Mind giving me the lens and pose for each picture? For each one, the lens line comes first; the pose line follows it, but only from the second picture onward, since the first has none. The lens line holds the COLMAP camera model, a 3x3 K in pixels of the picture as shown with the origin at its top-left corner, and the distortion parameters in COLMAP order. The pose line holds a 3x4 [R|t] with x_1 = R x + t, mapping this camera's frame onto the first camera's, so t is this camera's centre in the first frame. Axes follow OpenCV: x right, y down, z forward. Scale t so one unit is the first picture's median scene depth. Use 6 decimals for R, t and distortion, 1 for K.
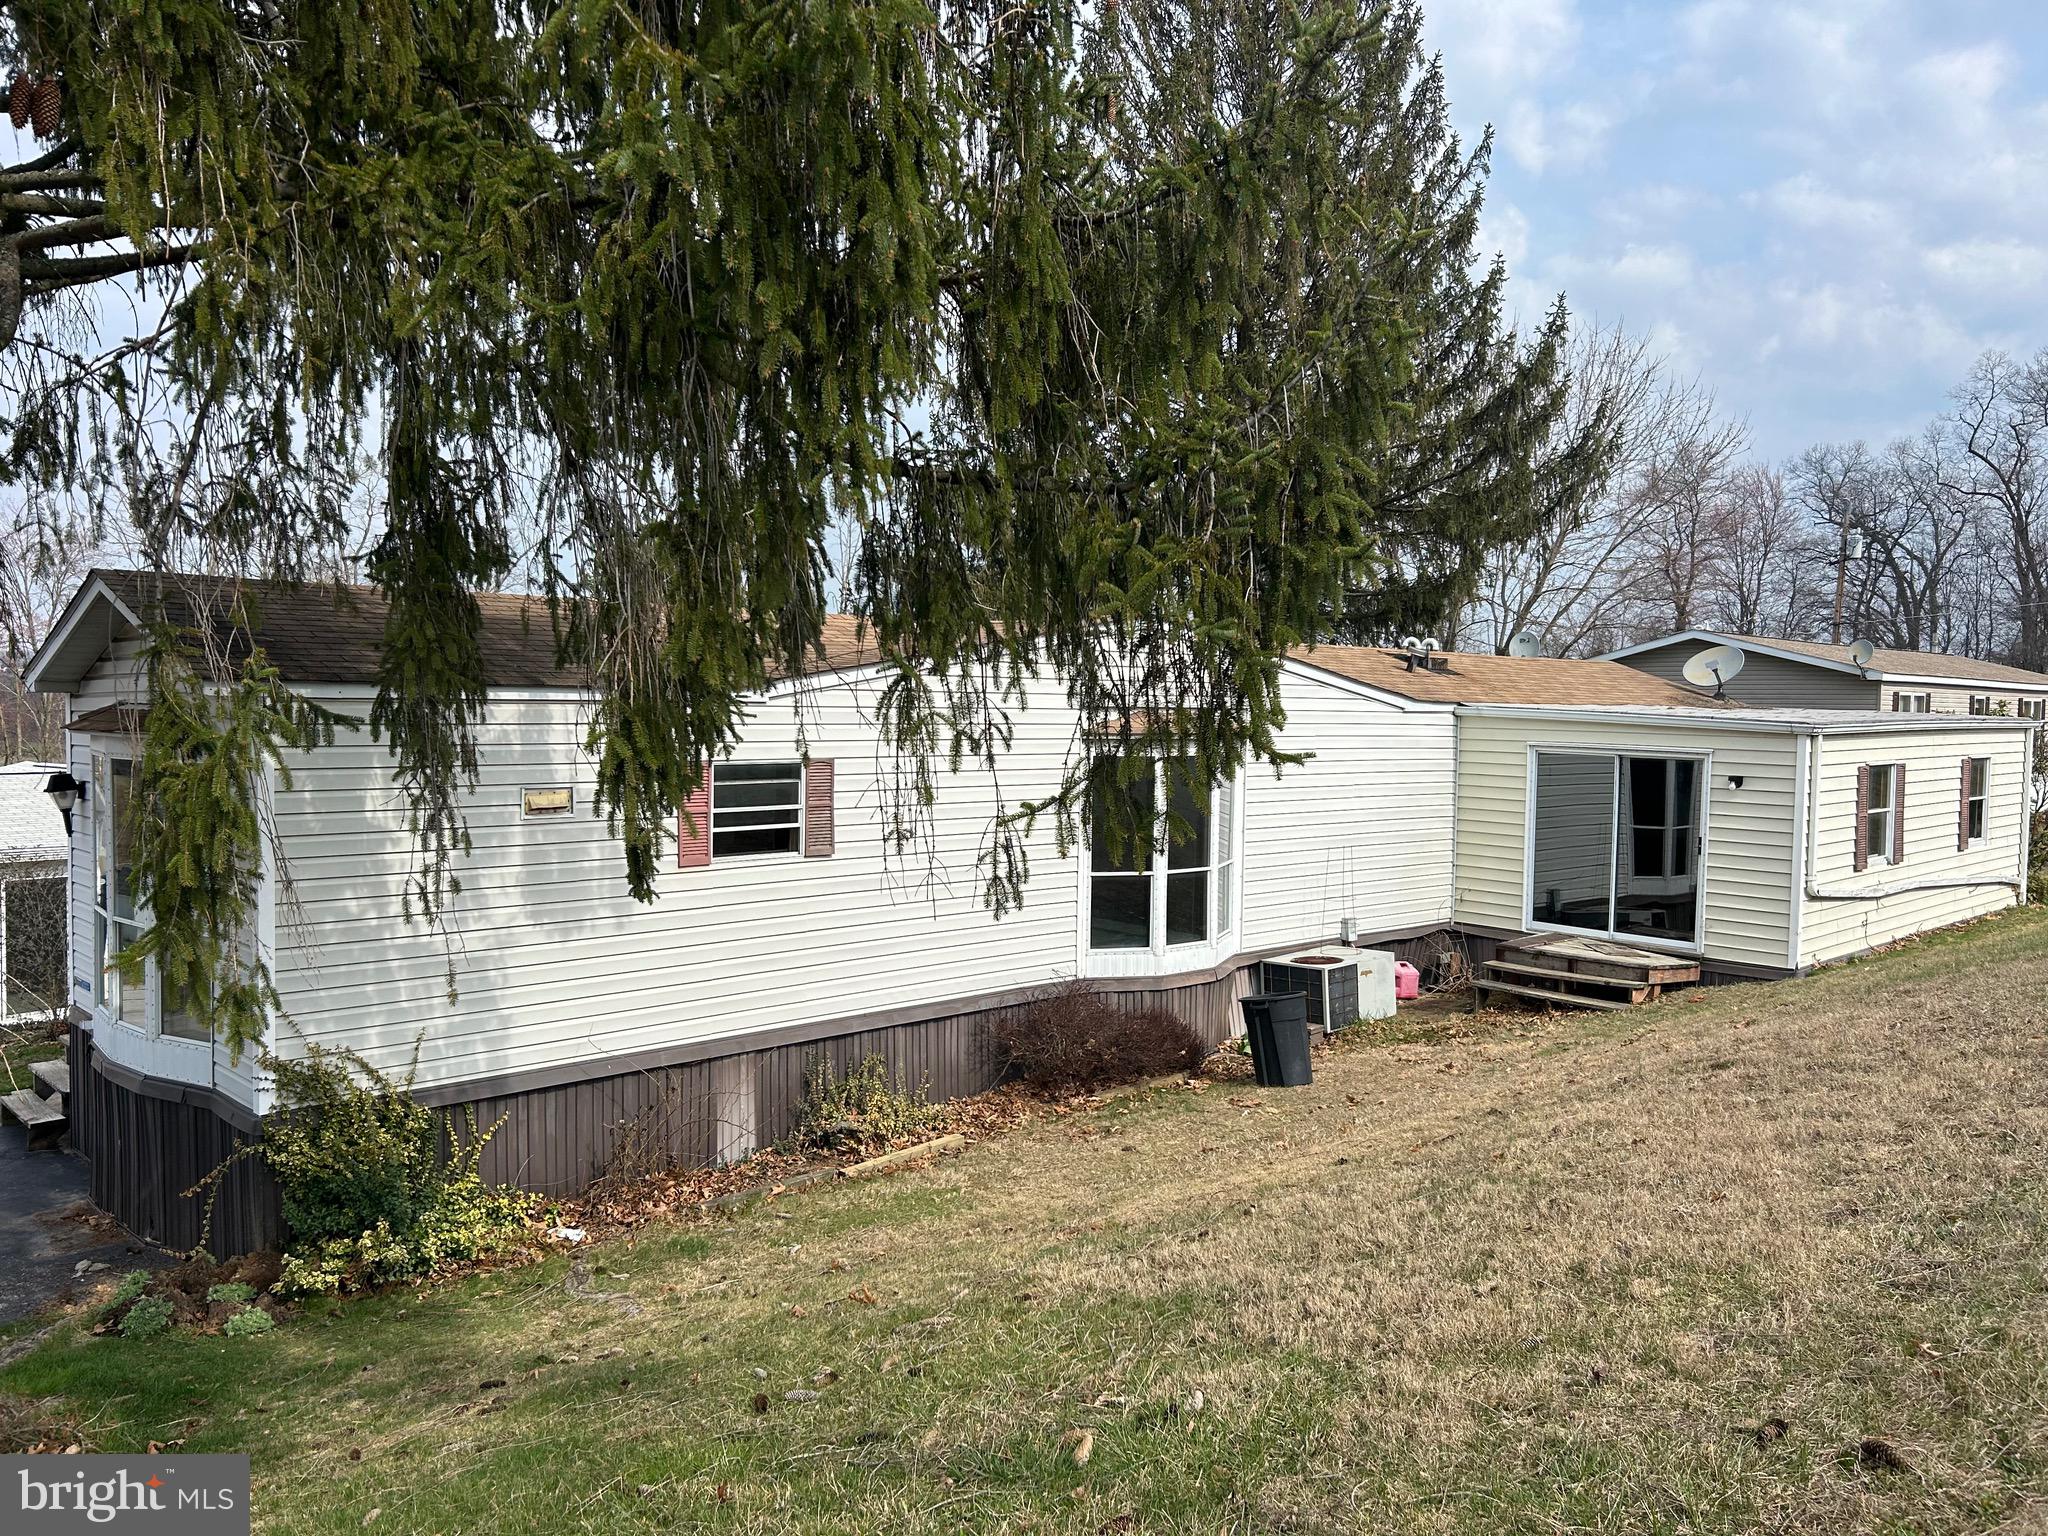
lens RADIAL K [[1534.8, 0, 1020.1], [0, 1534.8, 765.1], [0, 0, 1]] dist [0.047857, -0.050523]
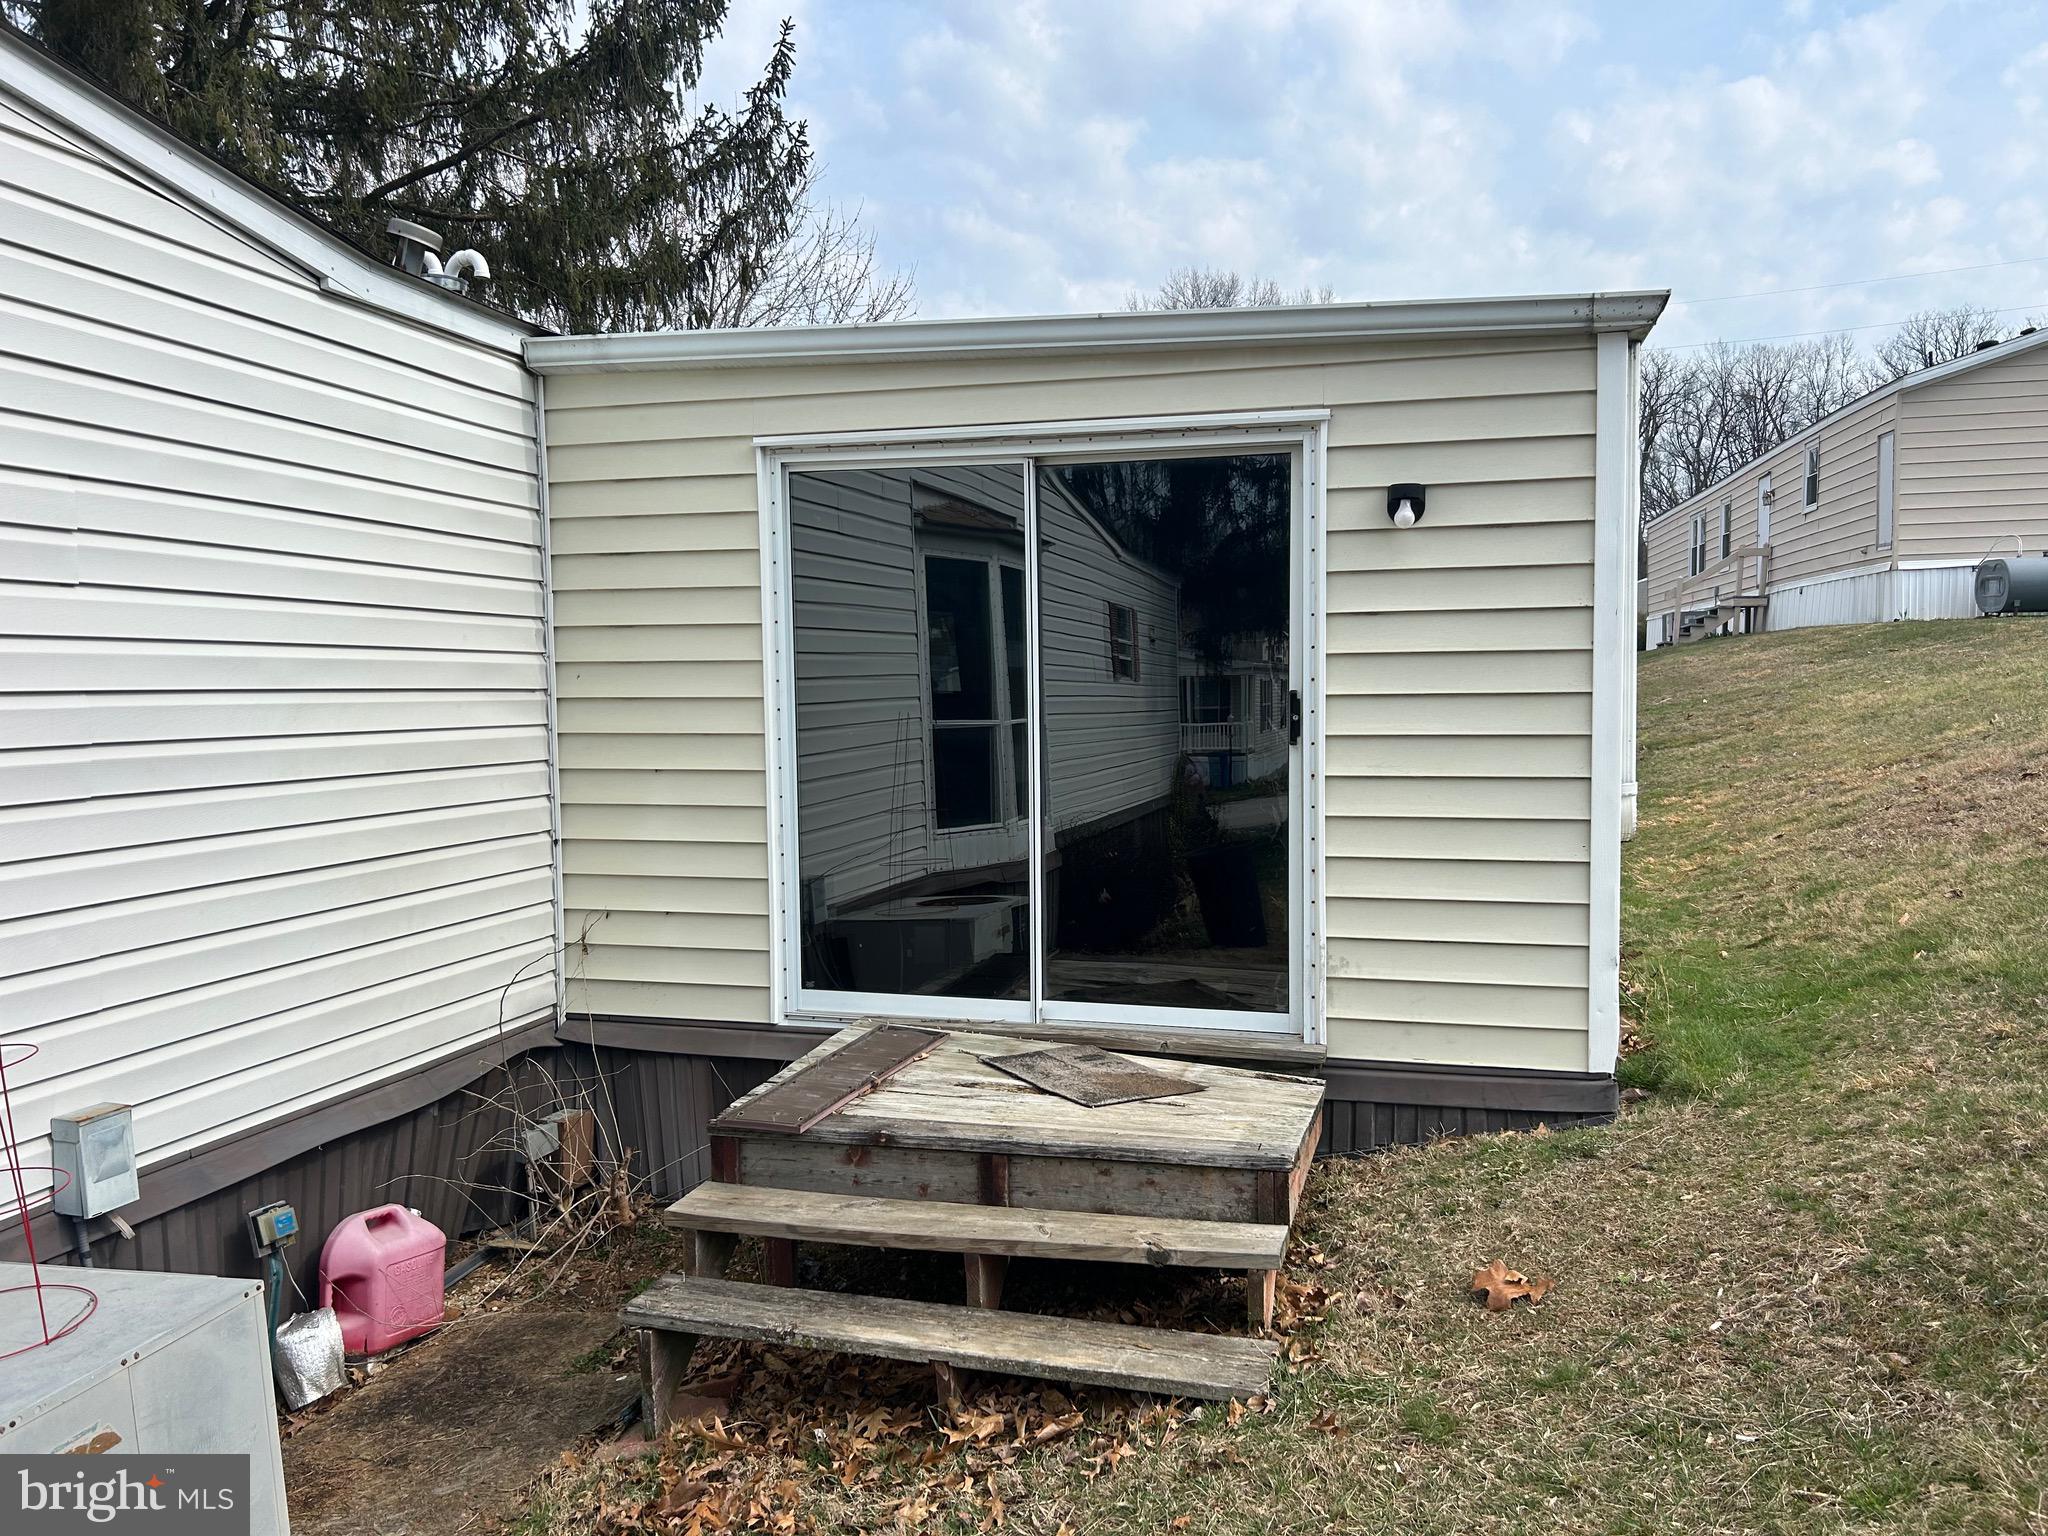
lens RADIAL K [[1534.8, 0, 1022.8], [0, 1534.8, 762.8], [0, 0, 1]] dist [0.047857, -0.050523]
pose [[0.854938, -0.063591, 0.514817, 0.207757], [0.052490, 0.997969, 0.036104, 0.044015], [-0.516067, -0.003844, 0.856540, 0.697869]]
